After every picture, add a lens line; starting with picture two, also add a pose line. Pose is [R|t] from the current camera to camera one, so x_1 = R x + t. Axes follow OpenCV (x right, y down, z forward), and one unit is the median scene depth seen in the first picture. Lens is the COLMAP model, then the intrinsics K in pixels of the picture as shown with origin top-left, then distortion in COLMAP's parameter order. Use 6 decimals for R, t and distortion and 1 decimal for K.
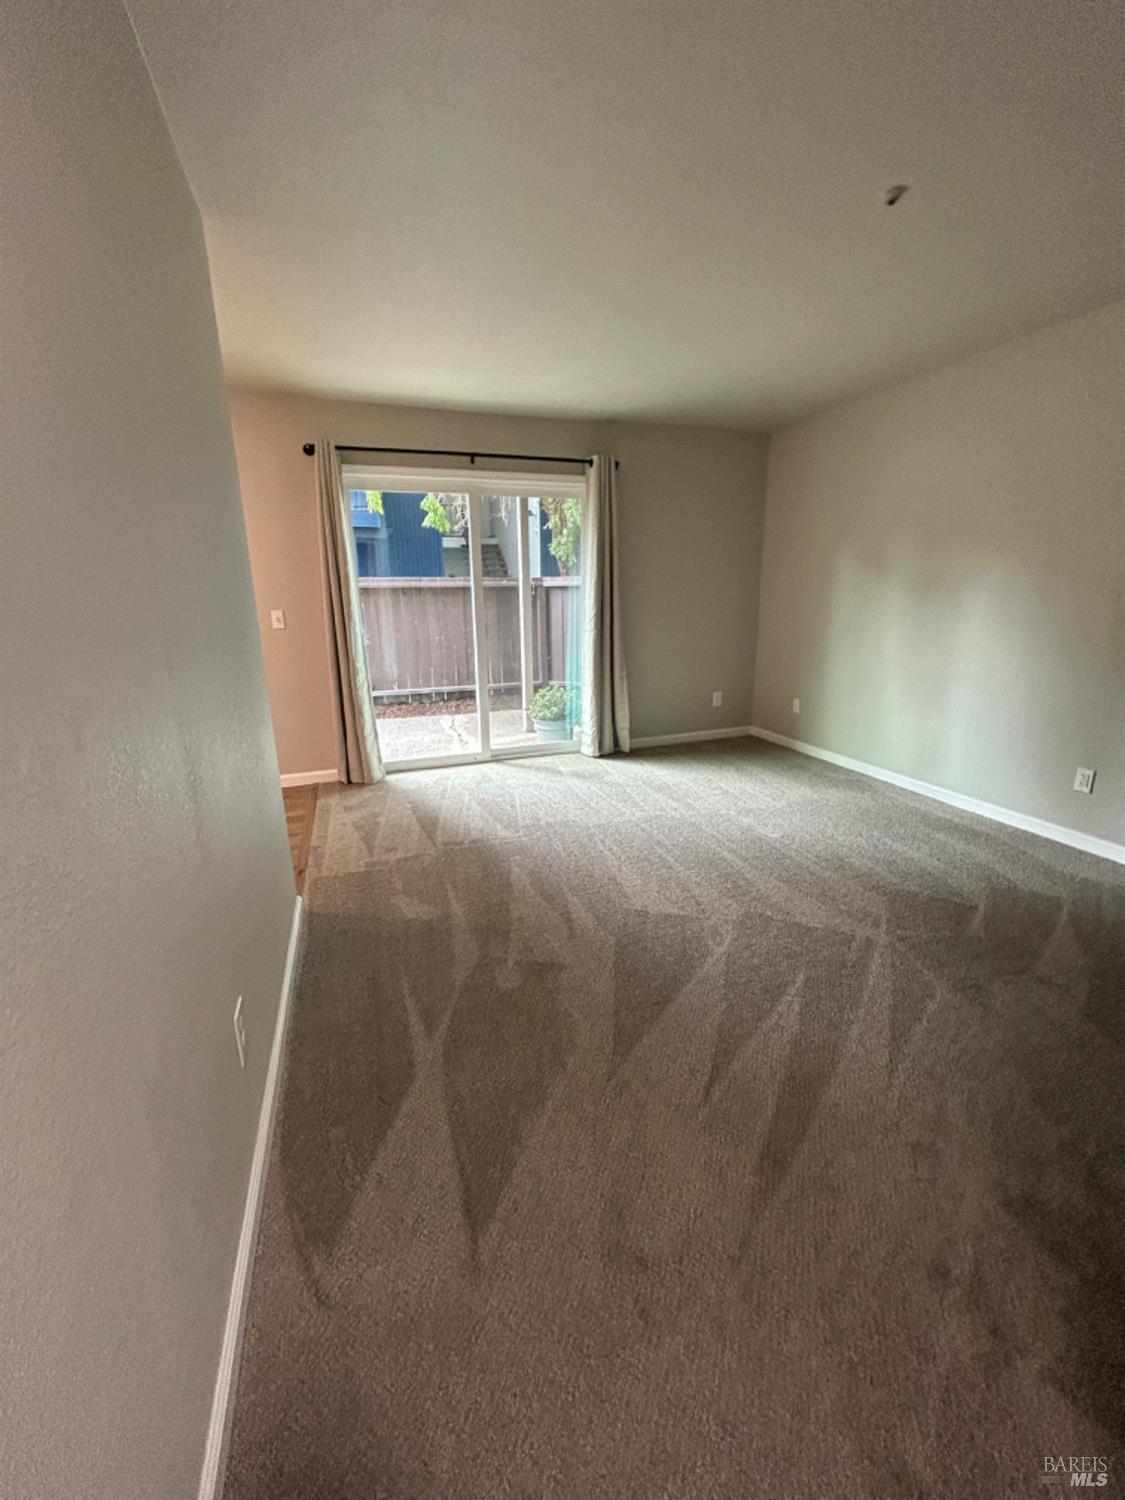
lens RADIAL K [[609.5, 0, 558.0], [0, 609.5, 739.8], [0, 0, 1]] dist [-0.003759, -0.000384]
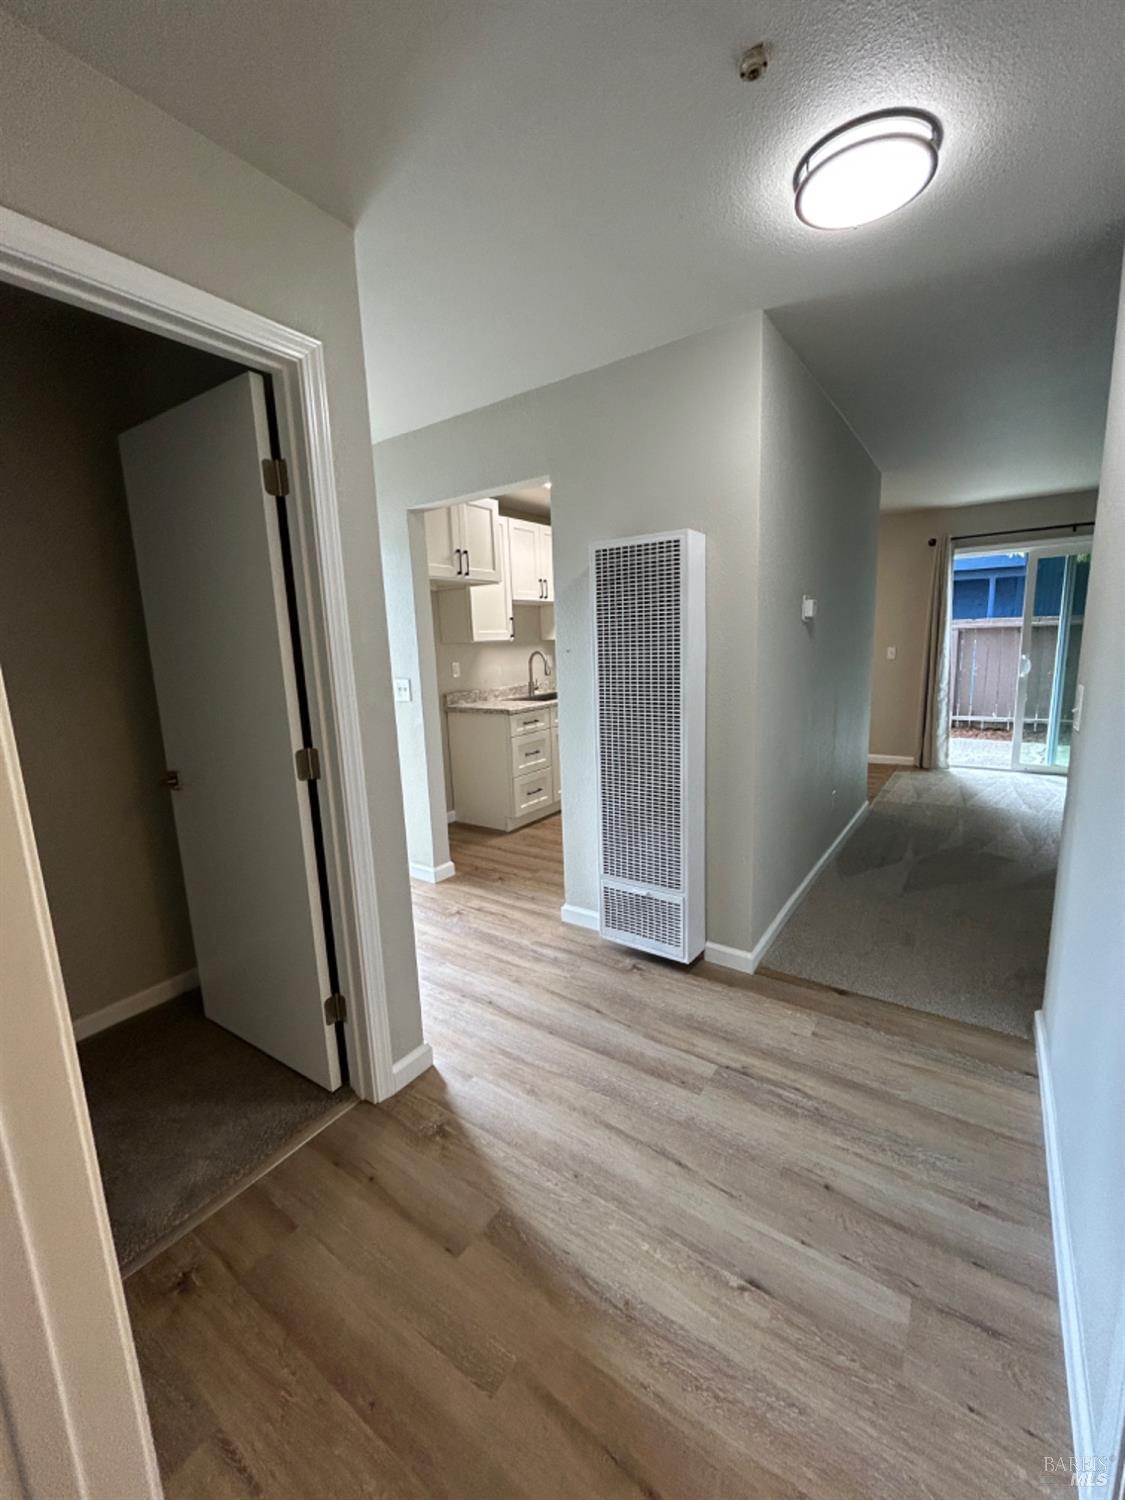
lens RADIAL K [[609.5, 0, 563.8], [0, 609.5, 748.6], [0, 0, 1]] dist [-0.003759, -0.000384]
pose [[0.588361, 0.136681, -0.796962, 0.306484], [-0.170764, 0.984384, 0.042757, 0.113484], [0.790361, 0.110936, 0.602514, -0.542952]]
